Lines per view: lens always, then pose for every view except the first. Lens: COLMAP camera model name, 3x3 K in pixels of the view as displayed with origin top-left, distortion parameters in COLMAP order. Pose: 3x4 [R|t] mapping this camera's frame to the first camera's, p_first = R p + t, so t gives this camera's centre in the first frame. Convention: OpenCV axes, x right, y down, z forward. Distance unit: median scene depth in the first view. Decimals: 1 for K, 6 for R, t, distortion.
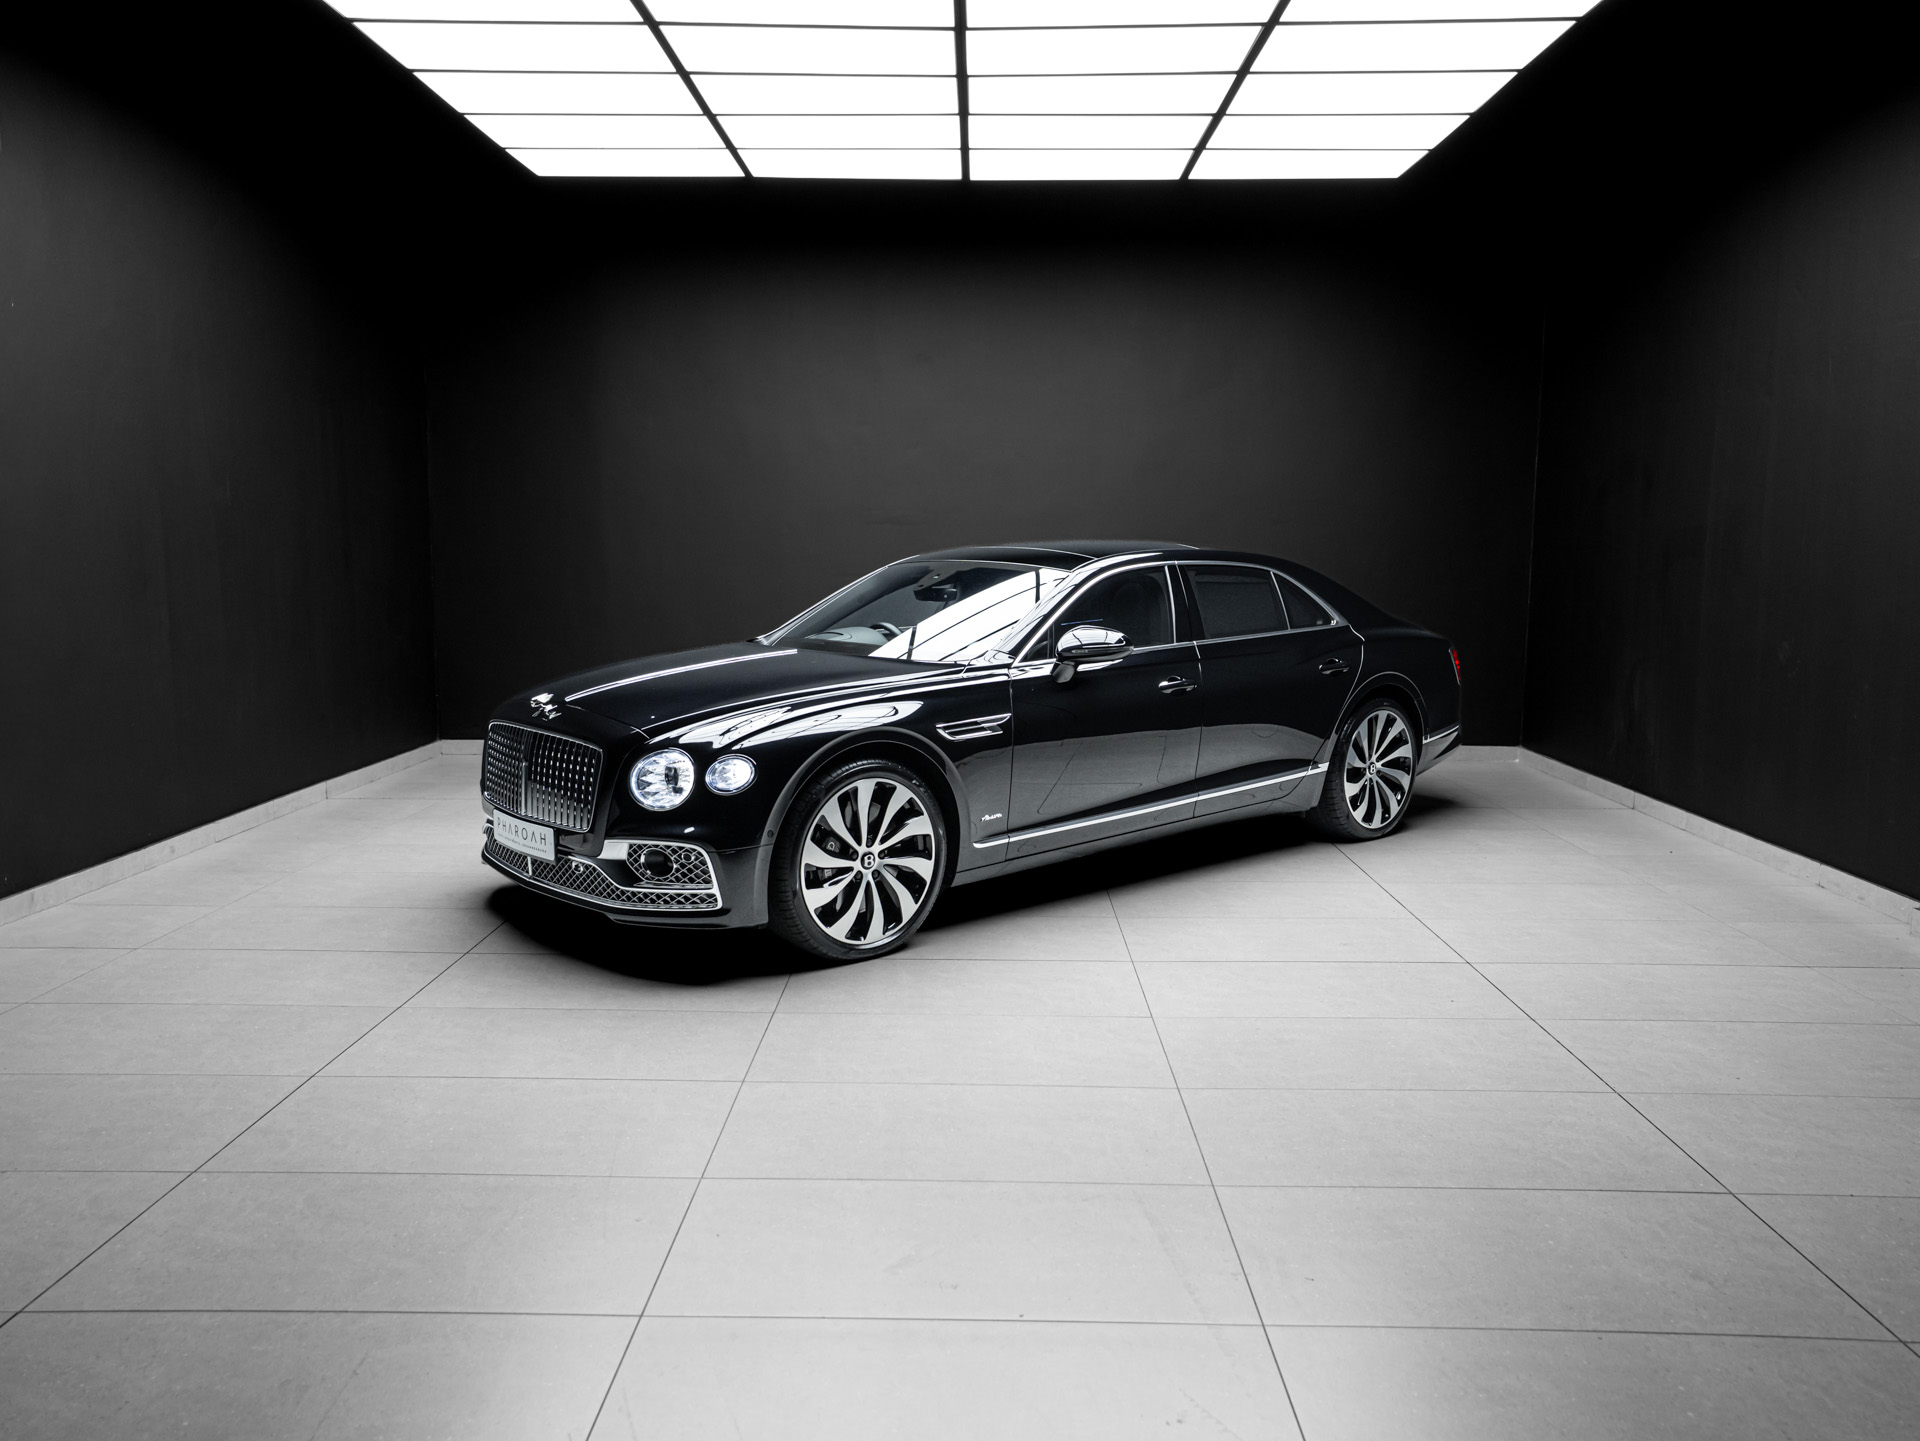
lens RADIAL K [[1458.1, 0, 960.0], [0, 1458.1, 720.5], [0, 0, 1]] dist [-0.022333, 0.079711]
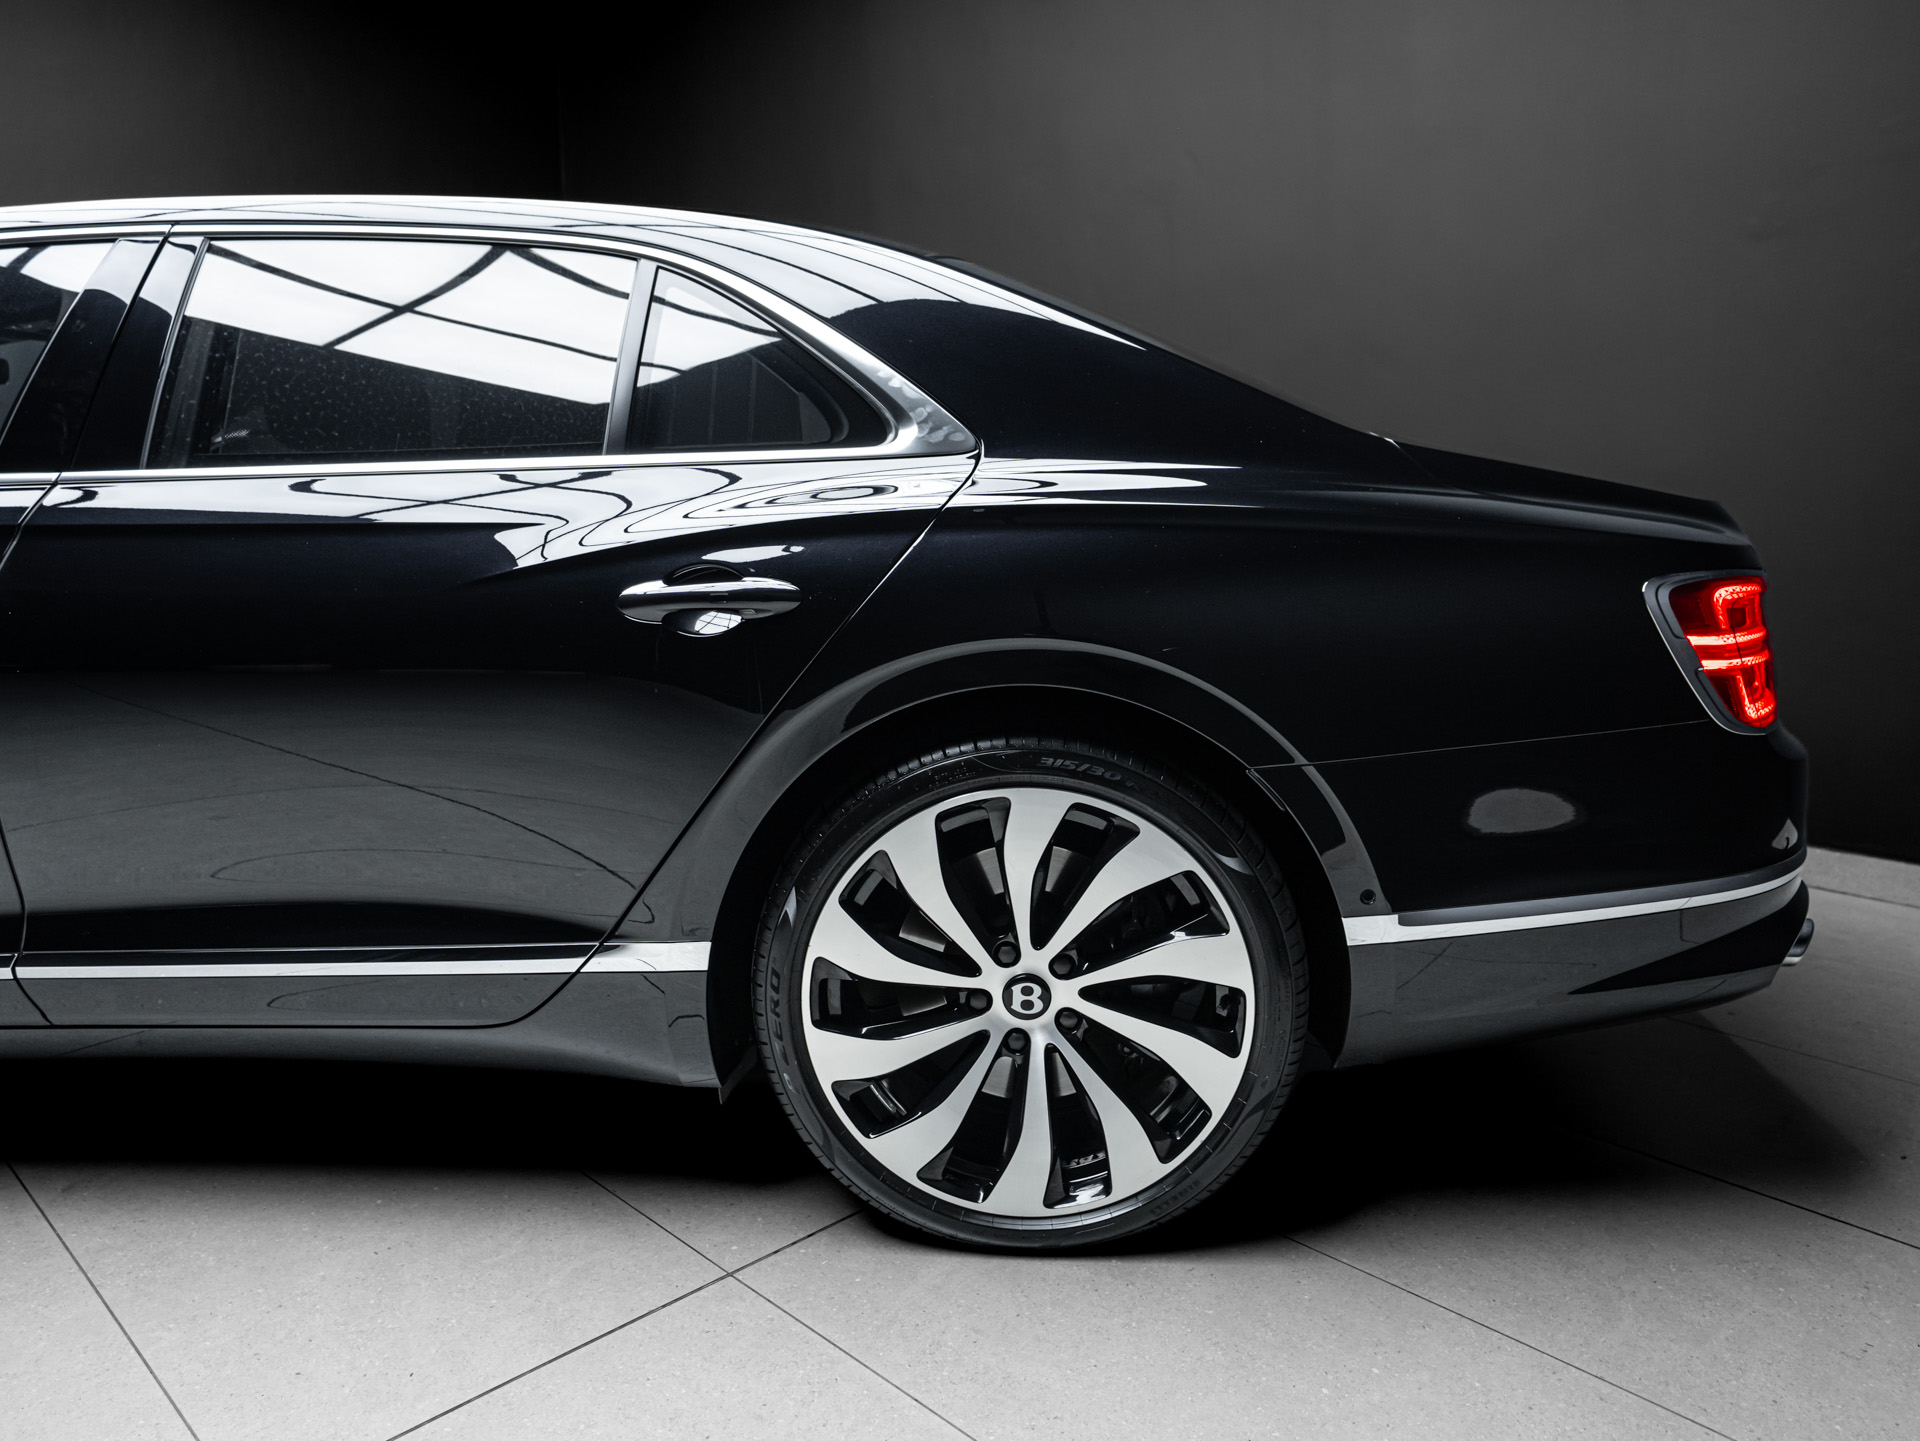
lens RADIAL K [[1404.7, 0, 960.0], [0, 1404.7, 720.5], [0, 0, 1]] dist [-0.033380, 0.084126]
pose [[0.704260, 0.129147, -0.698097, 0.631060], [-0.083612, 0.991560, 0.099088, -0.059220], [0.705002, -0.011414, 0.709114, 1.140618]]
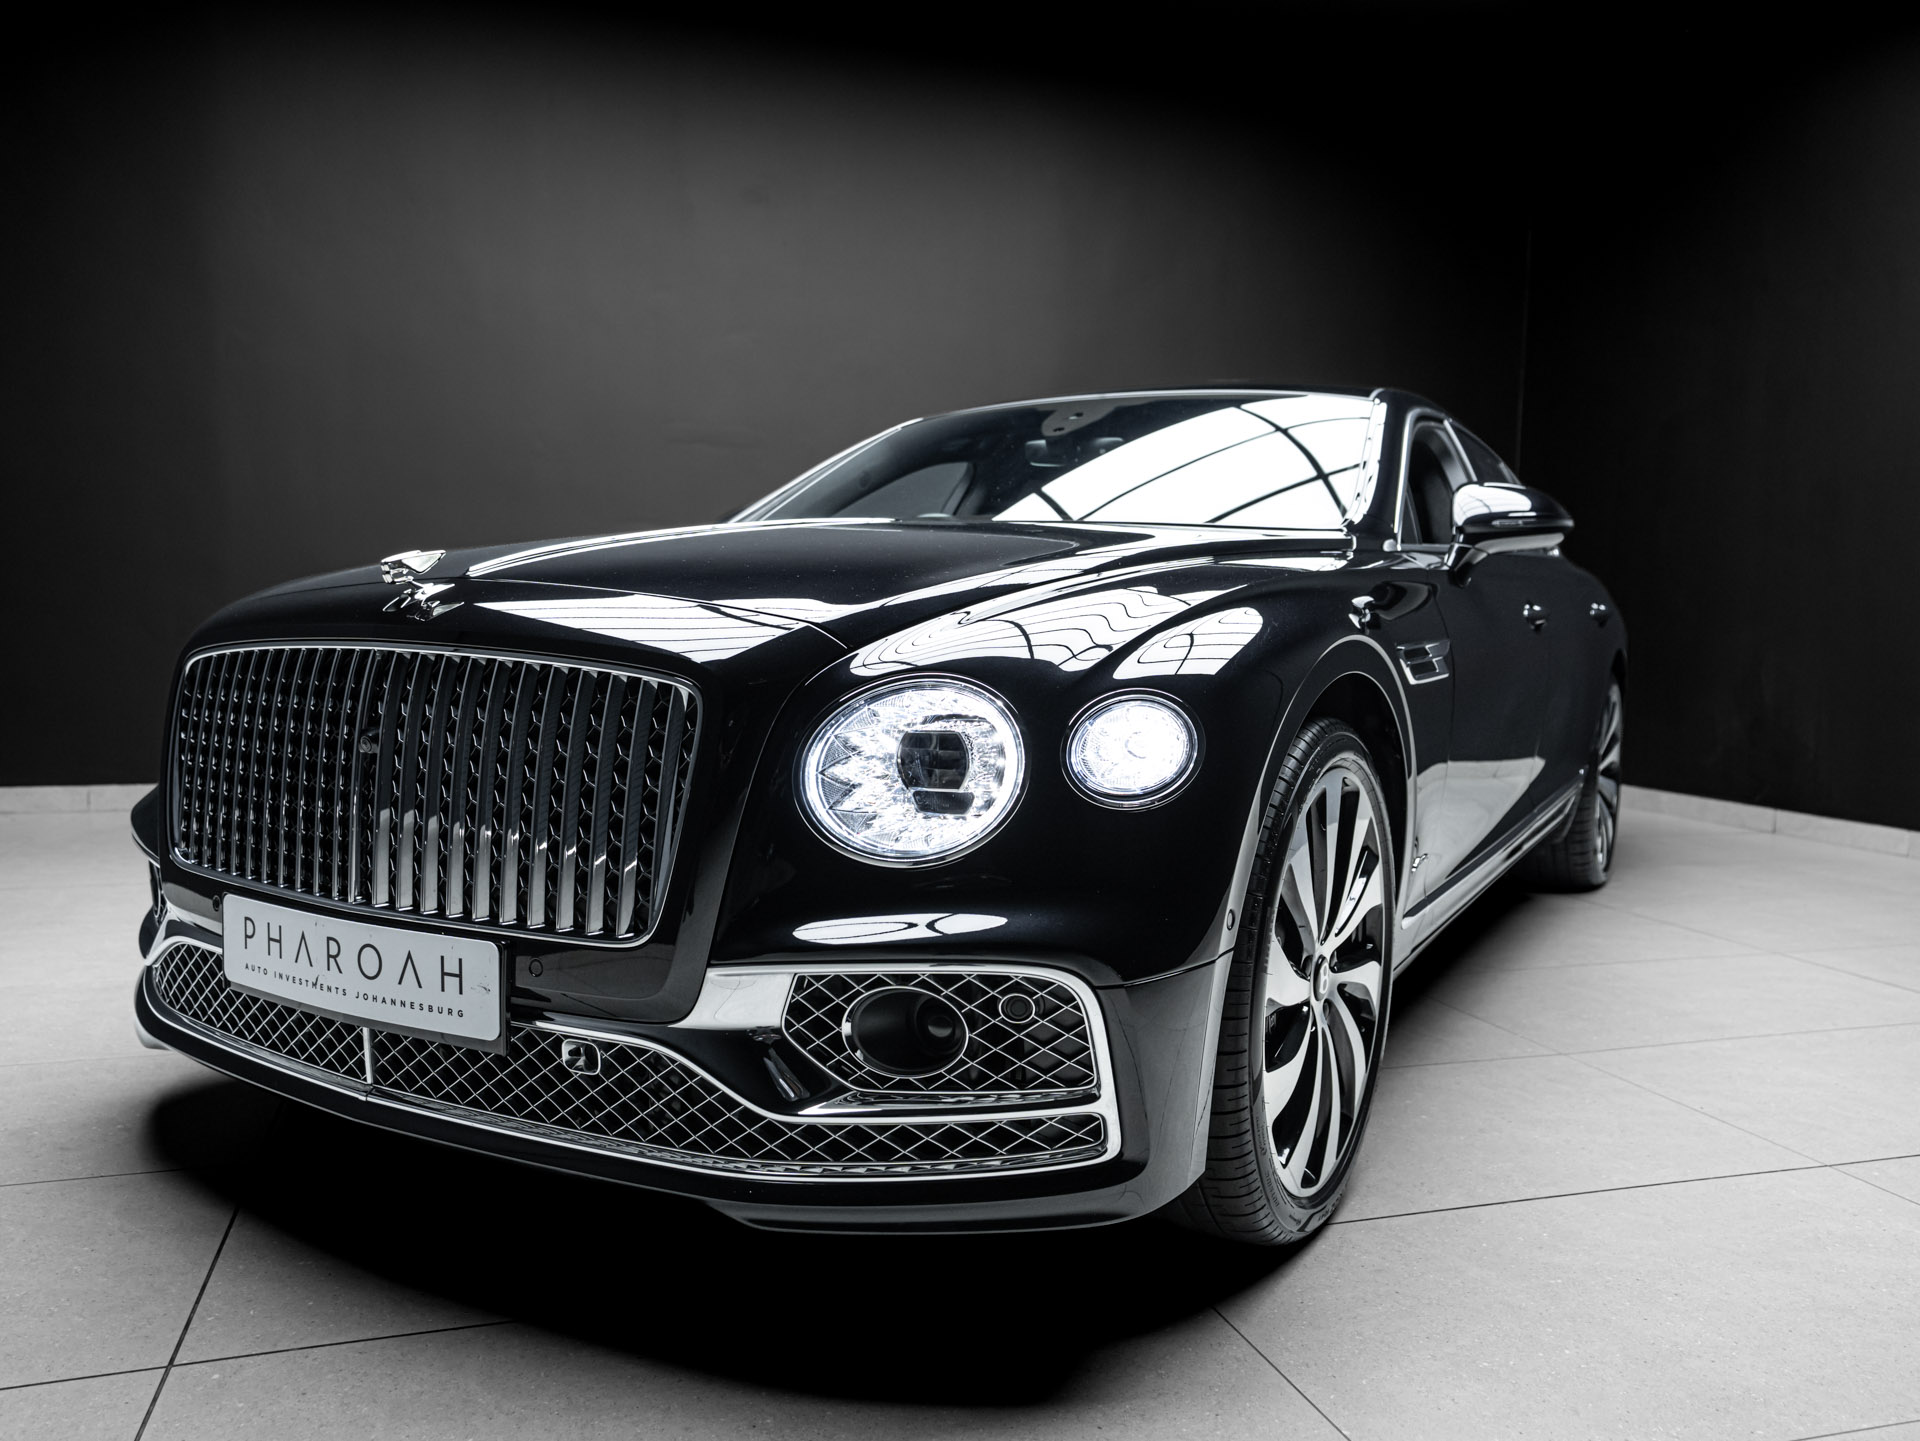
lens RADIAL K [[1458.1, 0, 960.0], [0, 1458.1, 720.5], [0, 0, 1]] dist [-0.022333, 0.079711]
pose [[0.947109, -0.006308, 0.320849, -0.283826], [0.021941, 0.998740, -0.045131, 0.042030], [-0.320160, 0.049784, 0.946055, 0.656042]]
